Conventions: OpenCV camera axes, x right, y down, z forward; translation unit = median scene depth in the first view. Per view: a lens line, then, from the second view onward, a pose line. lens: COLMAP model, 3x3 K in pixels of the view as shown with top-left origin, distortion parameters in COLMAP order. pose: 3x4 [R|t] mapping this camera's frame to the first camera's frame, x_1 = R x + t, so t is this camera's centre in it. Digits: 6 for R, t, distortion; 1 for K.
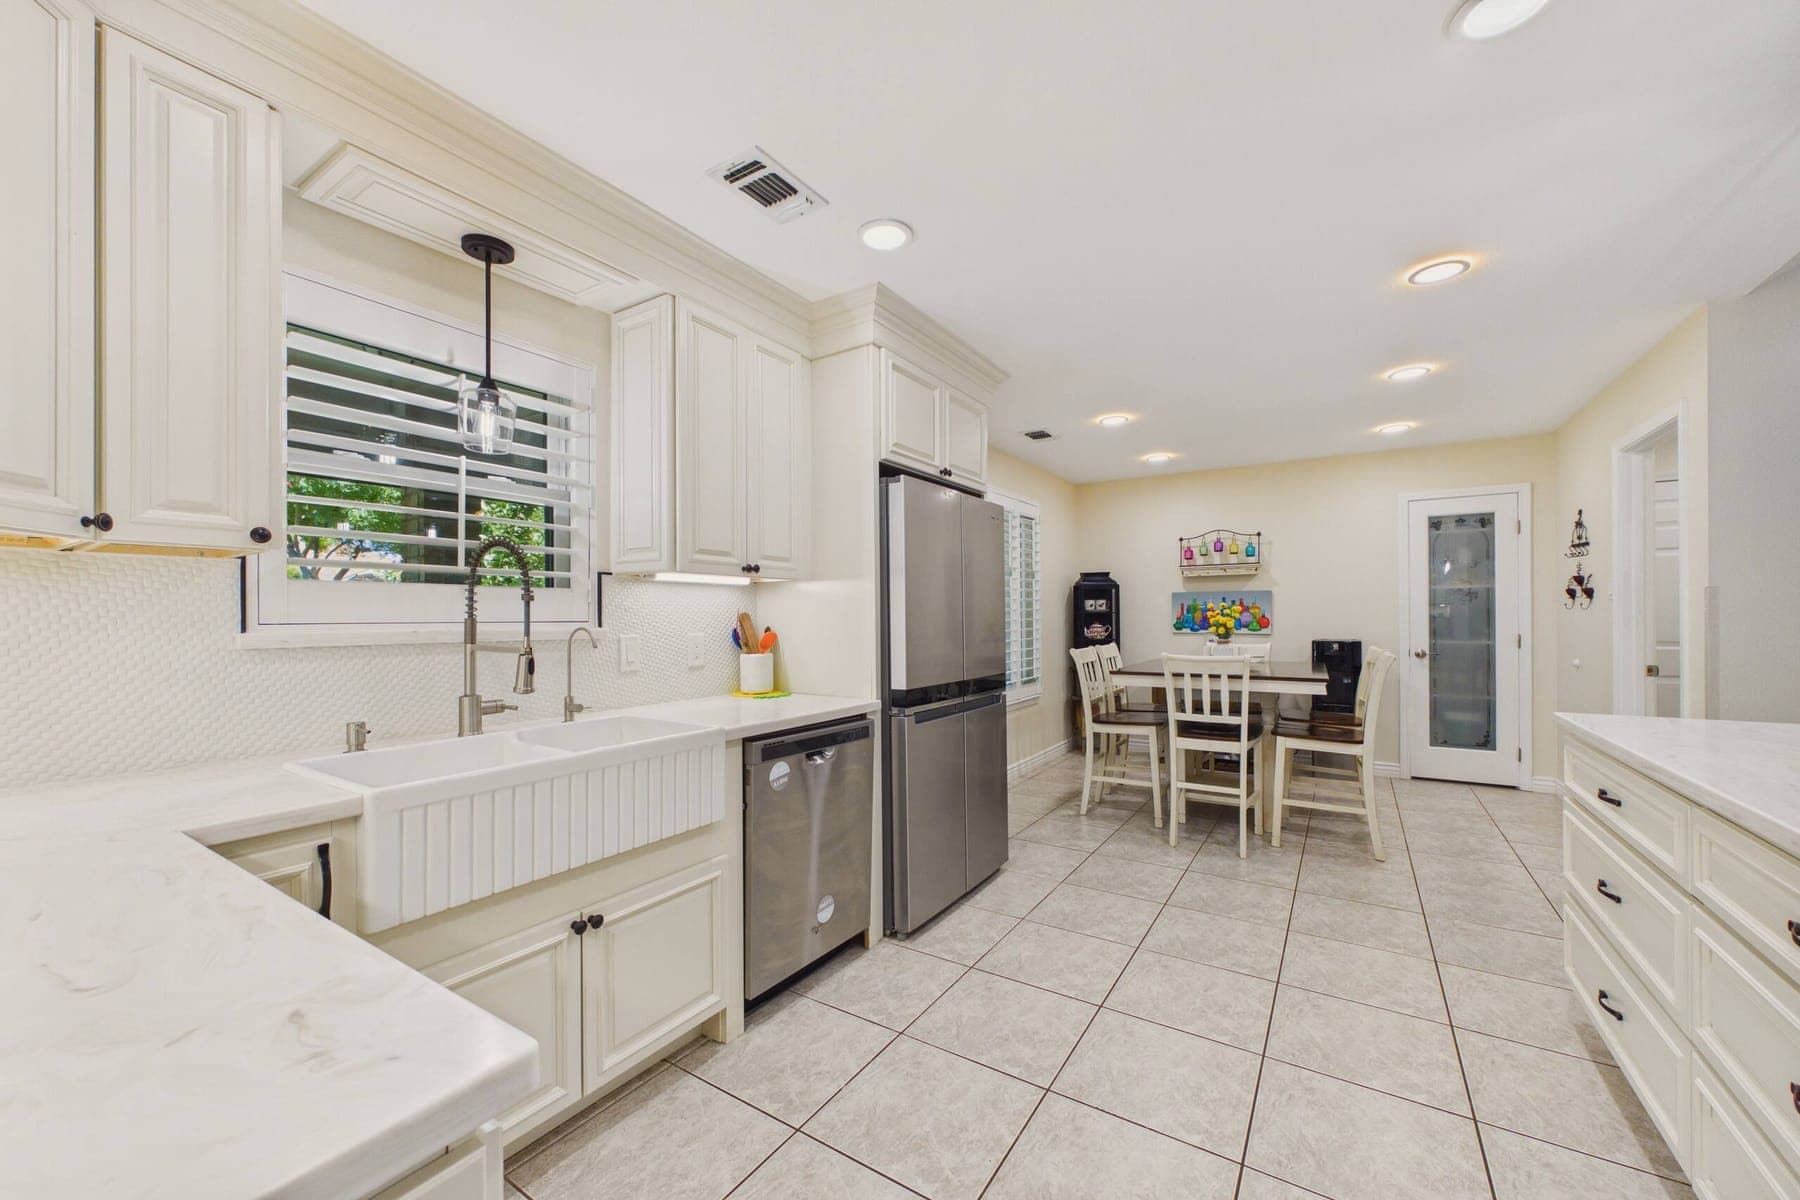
lens RADIAL K [[688.8, 0, 899.3], [0, 688.8, 614.9], [0, 0, 1]] dist [0.001320, -0.000001]
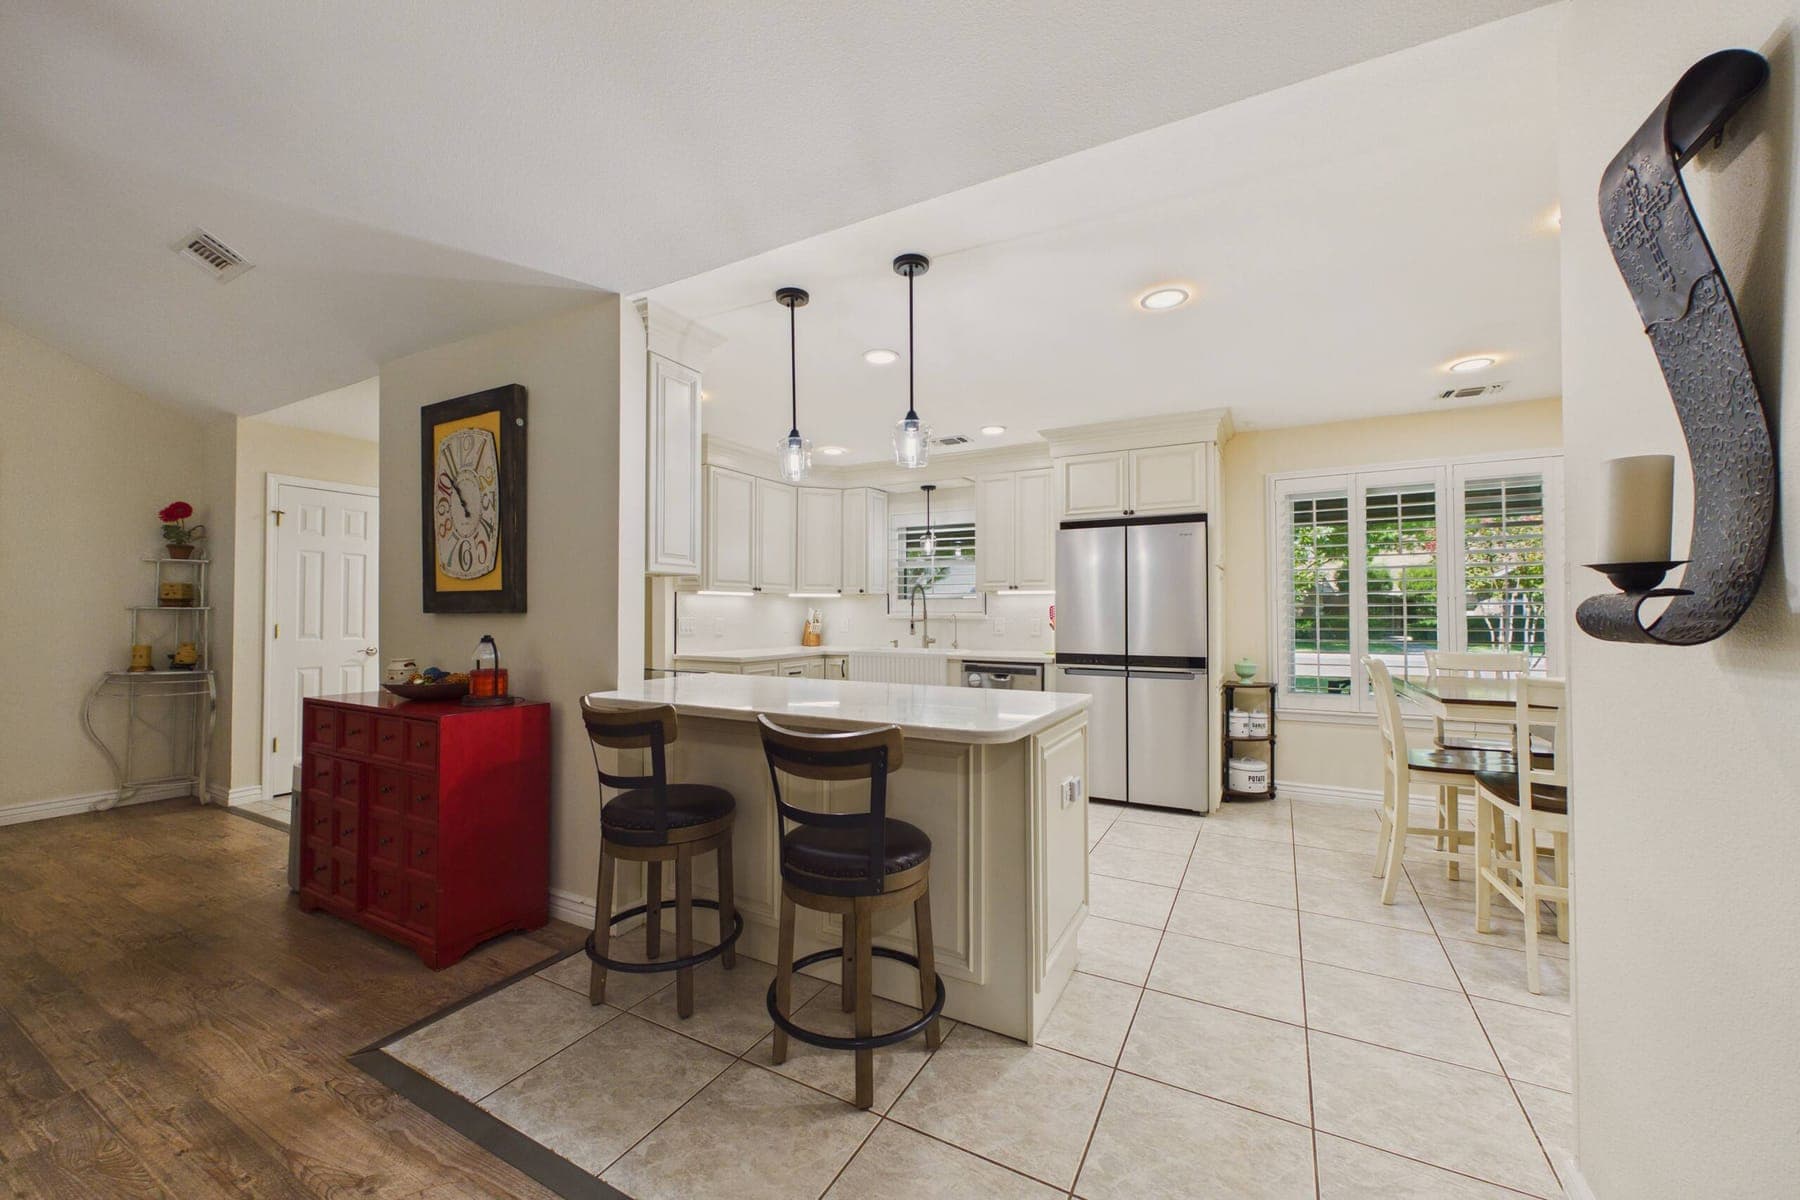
lens RADIAL K [[688.8, 0, 899.3], [0, 688.8, 614.9], [0, 0, 1]] dist [0.001320, -0.000001]
pose [[0.068304, 0.007169, -0.997639, 1.574413], [-0.000854, 0.999974, 0.007127, 0.000045], [0.997664, 0.000365, 0.068308, 0.442004]]
